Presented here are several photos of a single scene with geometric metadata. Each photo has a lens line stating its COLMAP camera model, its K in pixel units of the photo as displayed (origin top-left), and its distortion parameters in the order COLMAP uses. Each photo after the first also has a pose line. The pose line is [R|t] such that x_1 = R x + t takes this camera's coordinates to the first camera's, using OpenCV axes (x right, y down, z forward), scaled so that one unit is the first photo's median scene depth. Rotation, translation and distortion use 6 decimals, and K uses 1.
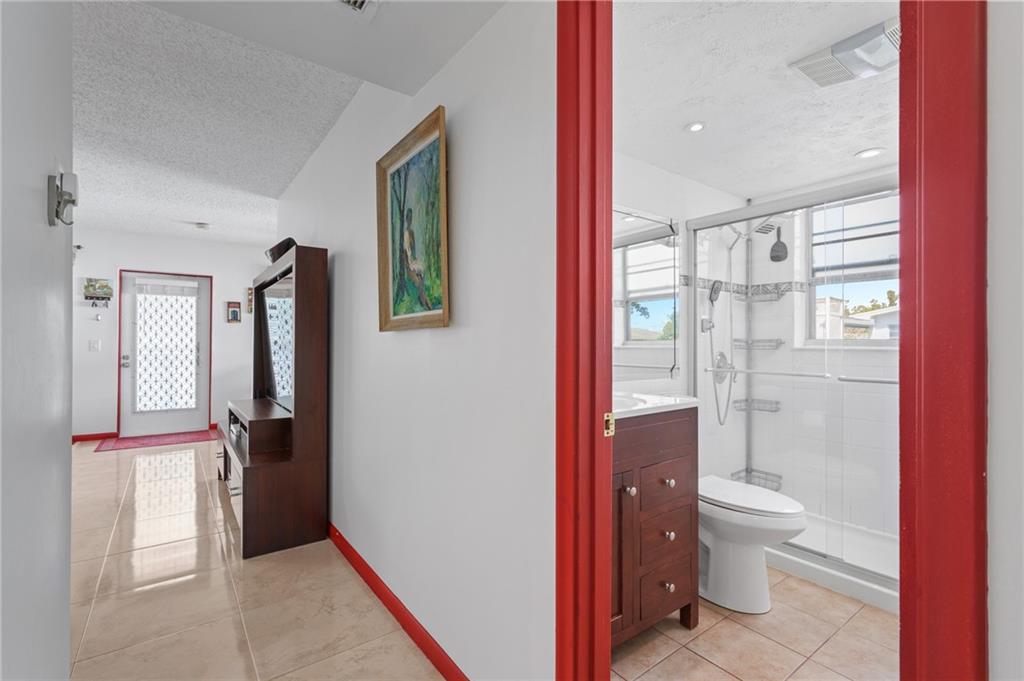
lens RADIAL K [[460.1, 0, 513.3], [0, 460.1, 339.6], [0, 0, 1]] dist [-0.002266, 0.000754]
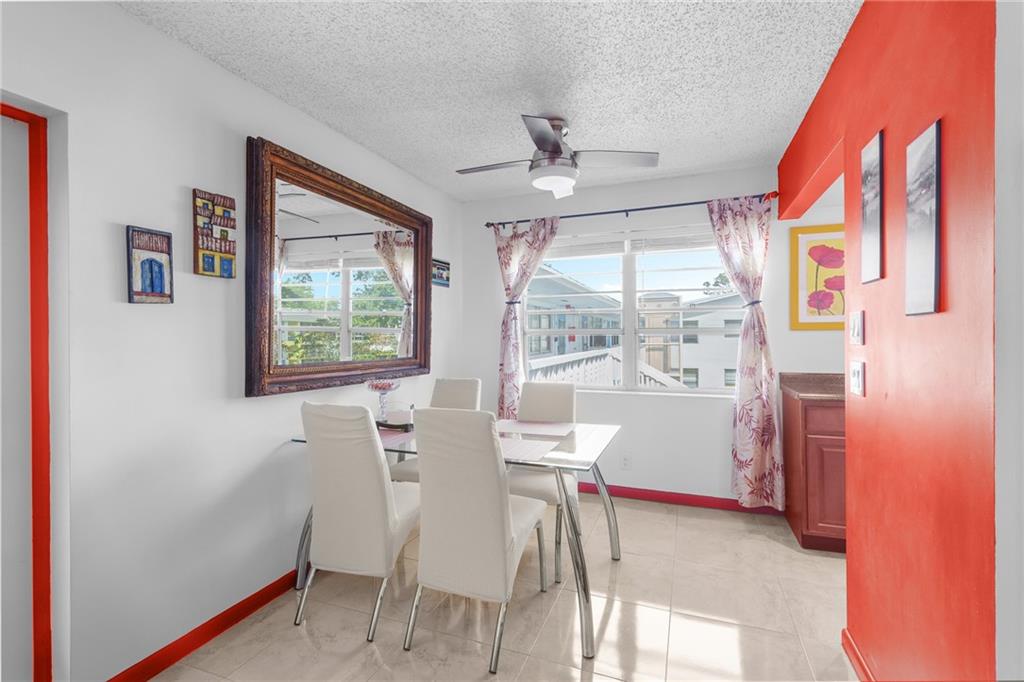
lens RADIAL K [[460.1, 0, 513.3], [0, 460.1, 340.1], [0, 0, 1]] dist [-0.002266, 0.000754]
pose [[0.845538, -0.011946, 0.533781, -0.620949], [0.005074, 0.999884, 0.014339, -0.018862], [-0.533891, -0.009416, 0.845501, 0.698978]]
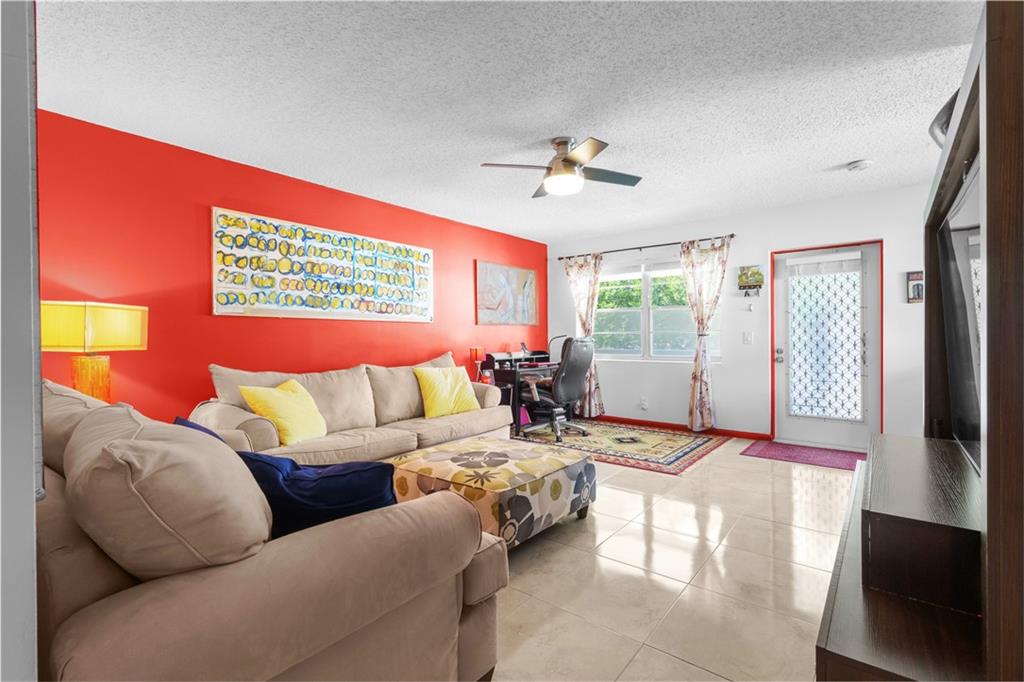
lens RADIAL K [[460.1, 0, 513.3], [0, 460.1, 340.1], [0, 0, 1]] dist [-0.002266, 0.000754]
pose [[0.255381, -0.000426, -0.966840, -0.120978], [0.018026, 0.999828, 0.004321, 0.004601], [0.966672, -0.018531, 0.255345, 0.282062]]
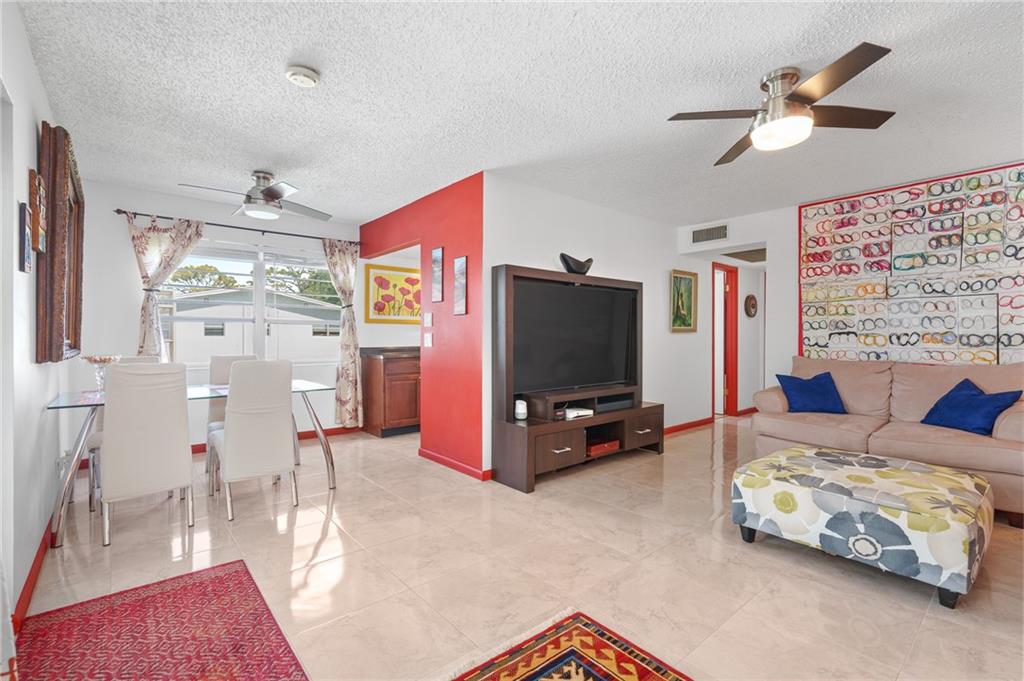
lens RADIAL K [[460.1, 0, 513.3], [0, 460.1, 339.6], [0, 0, 1]] dist [-0.002266, 0.000754]
pose [[-0.069294, -0.008535, 0.997560, -1.030766], [-0.008635, 0.999931, 0.007955, 0.003876], [-0.997559, -0.008062, -0.069363, 0.748486]]
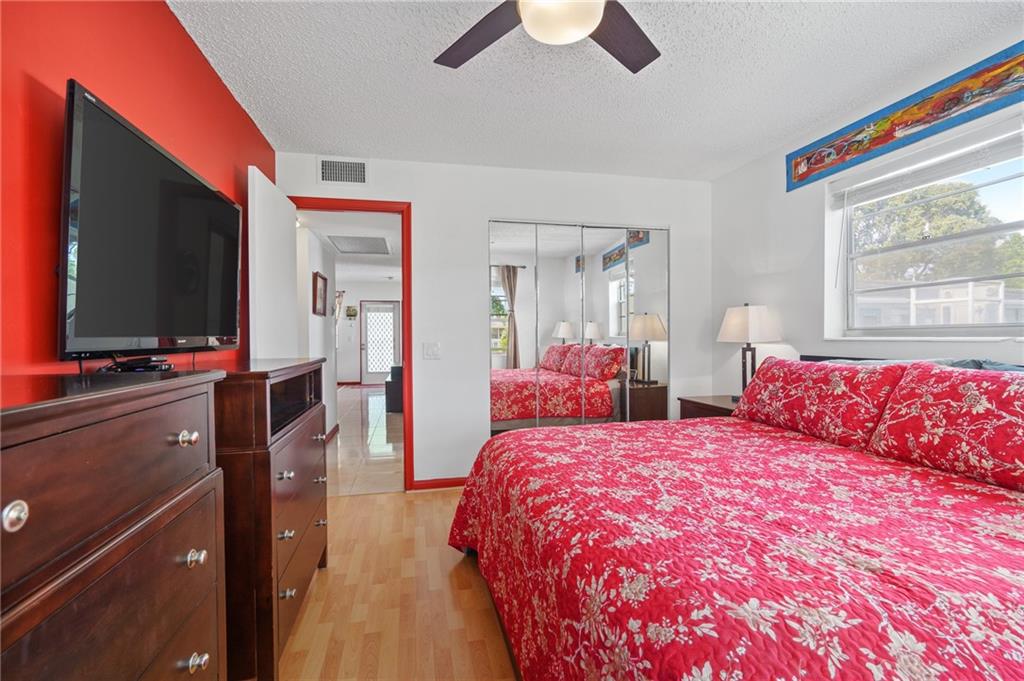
lens RADIAL K [[460.1, 0, 513.3], [0, 460.1, 339.6], [0, 0, 1]] dist [-0.002266, 0.000754]
pose [[0.912212, -0.006273, -0.409671, 0.558310], [0.012450, 0.999845, 0.012413, 0.000035], [0.409530, -0.016424, 0.912149, -0.542573]]
